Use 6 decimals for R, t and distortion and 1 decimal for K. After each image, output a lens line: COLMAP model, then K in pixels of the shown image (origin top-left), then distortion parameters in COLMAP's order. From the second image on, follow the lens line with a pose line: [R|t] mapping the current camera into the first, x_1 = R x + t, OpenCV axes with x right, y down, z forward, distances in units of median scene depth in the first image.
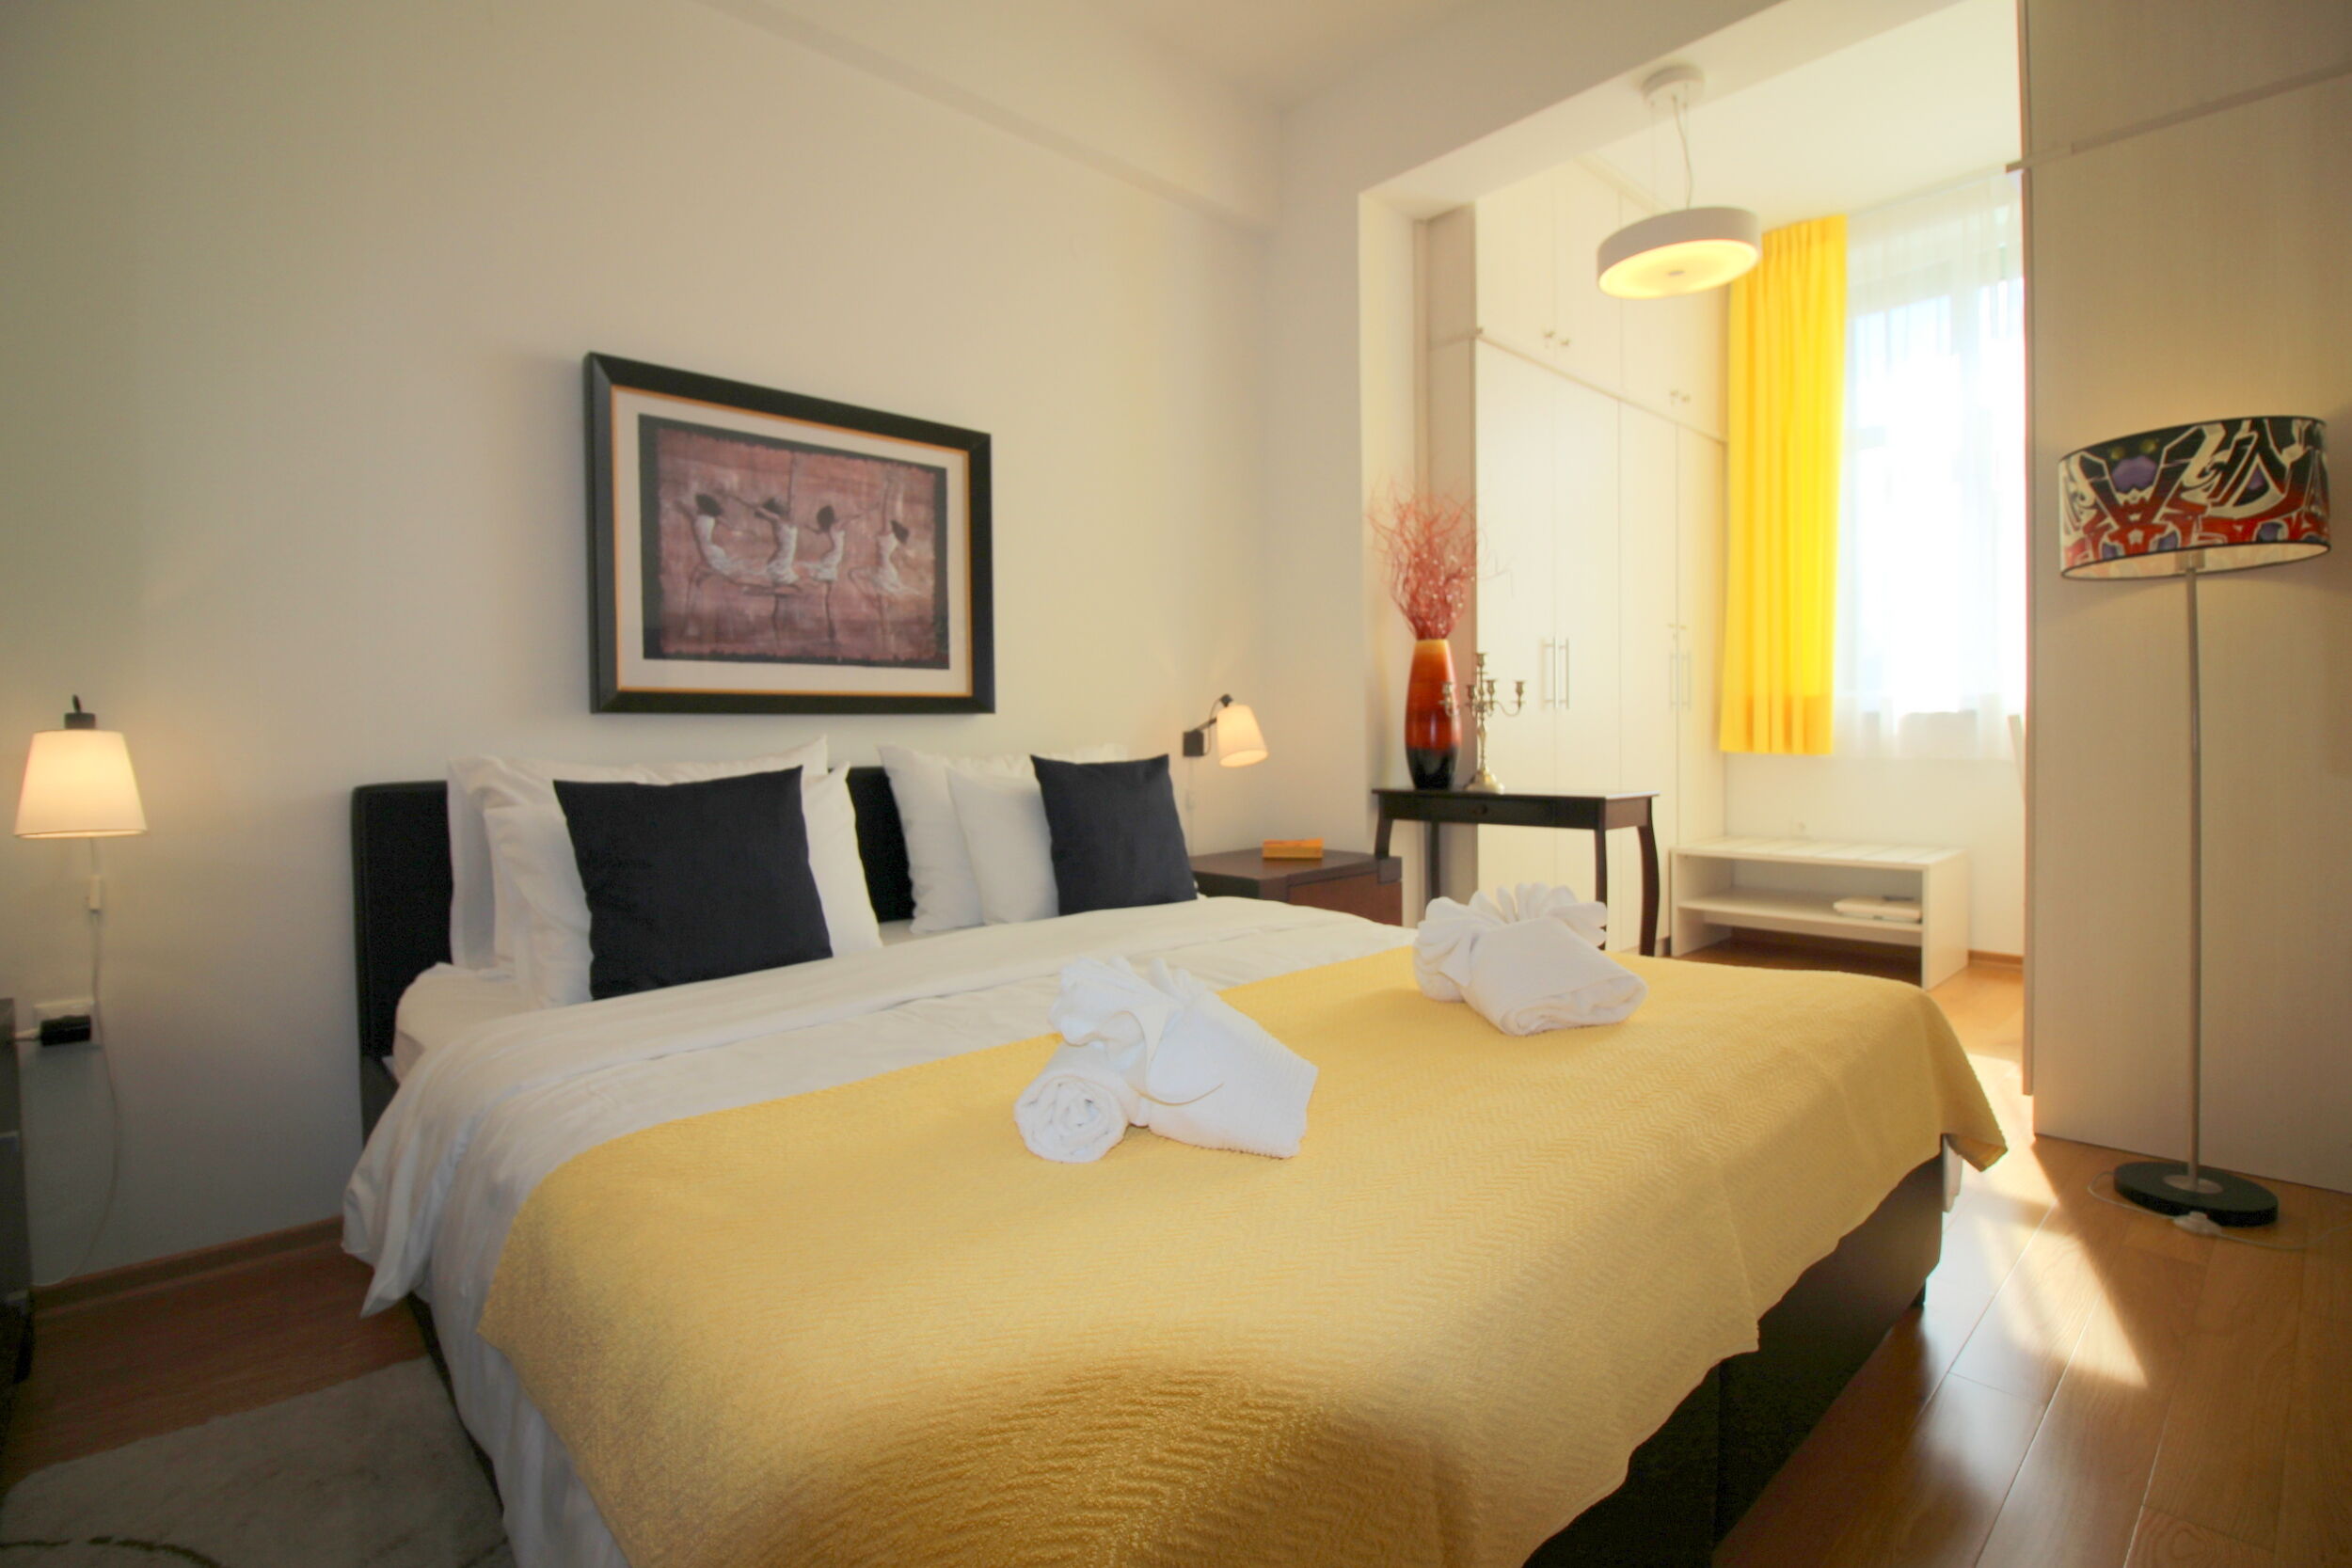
lens RADIAL K [[1089.3, 0, 1162.8], [0, 1089.3, 767.7], [0, 0, 1]] dist [-0.012729, -0.006577]
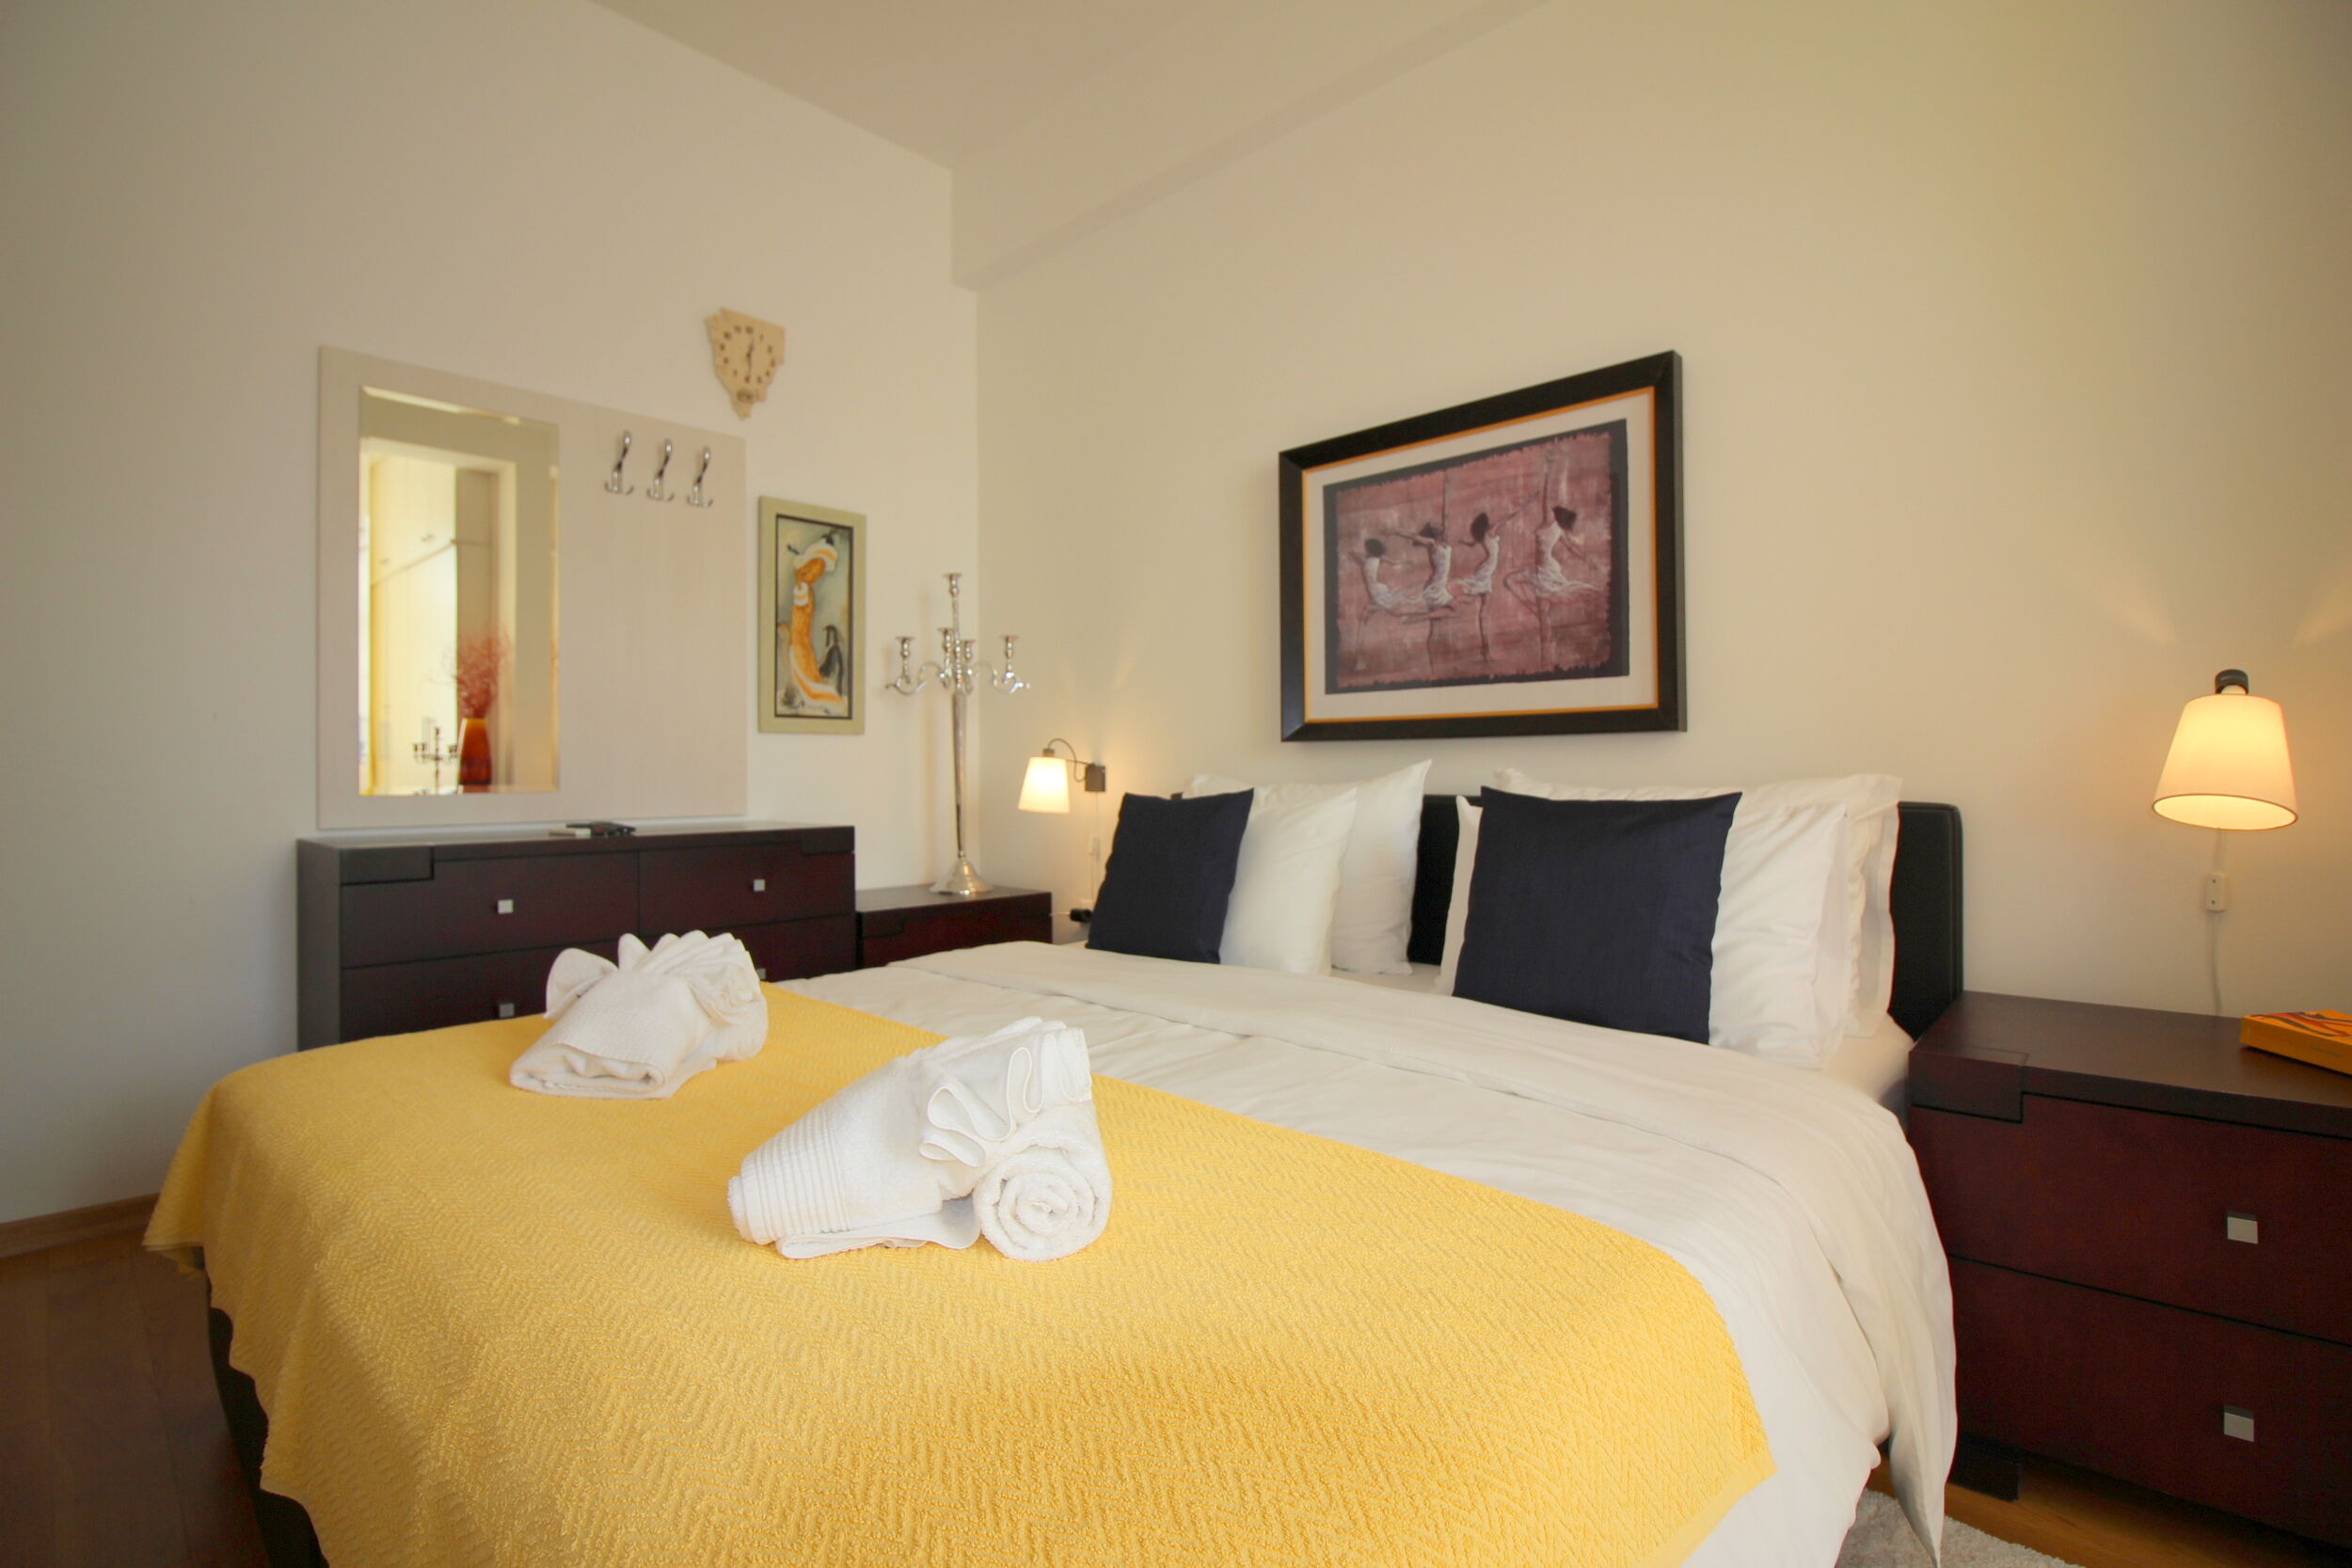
lens RADIAL K [[1089.3, 0, 1164.9], [0, 1089.3, 773.1], [0, 0, 1]] dist [-0.012729, -0.006577]
pose [[0.058304, 0.017570, -0.998144, 0.649247], [-0.024976, 0.999558, 0.016136, -0.028743], [0.997986, 0.023989, 0.058717, 0.724133]]
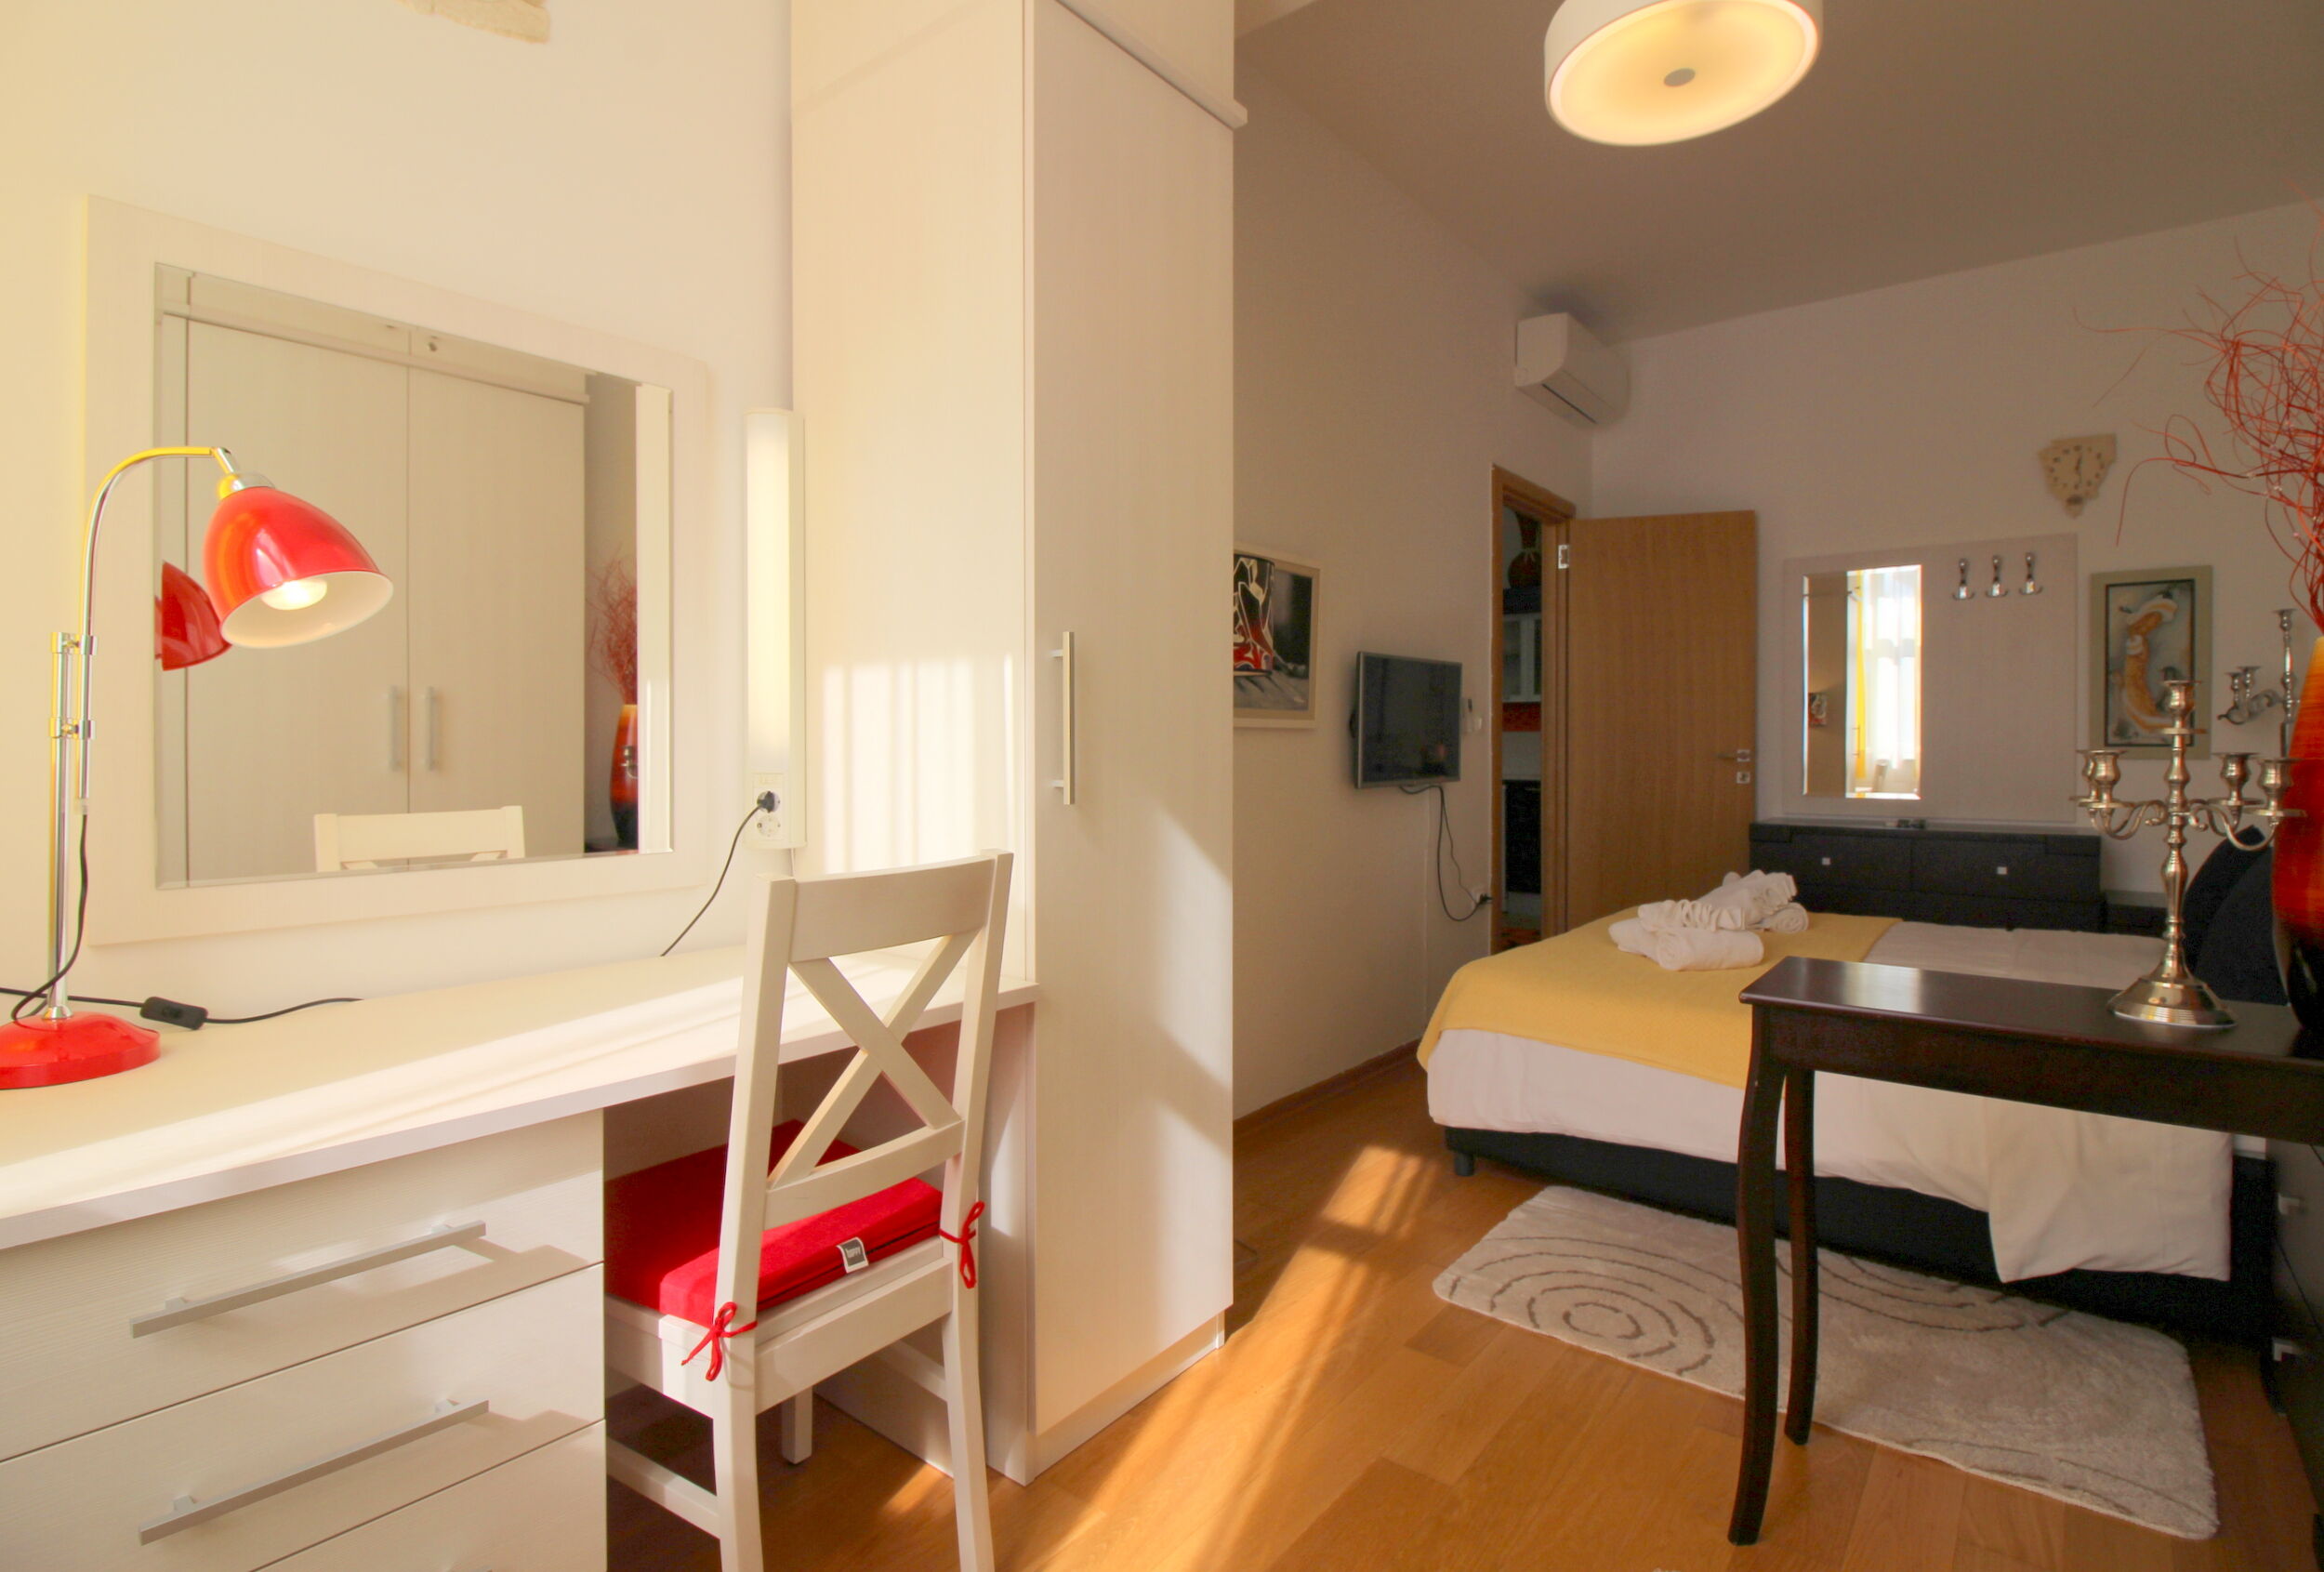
lens RADIAL K [[1081.4, 0, 1162.3], [0, 1081.4, 765.6], [0, 0, 1]] dist [0.000199, 0.000002]
pose [[-0.994757, 0.020400, -0.100211, 0.875788], [0.016282, 0.998996, 0.041738, -0.116739], [0.100962, 0.039888, -0.994090, 1.712492]]
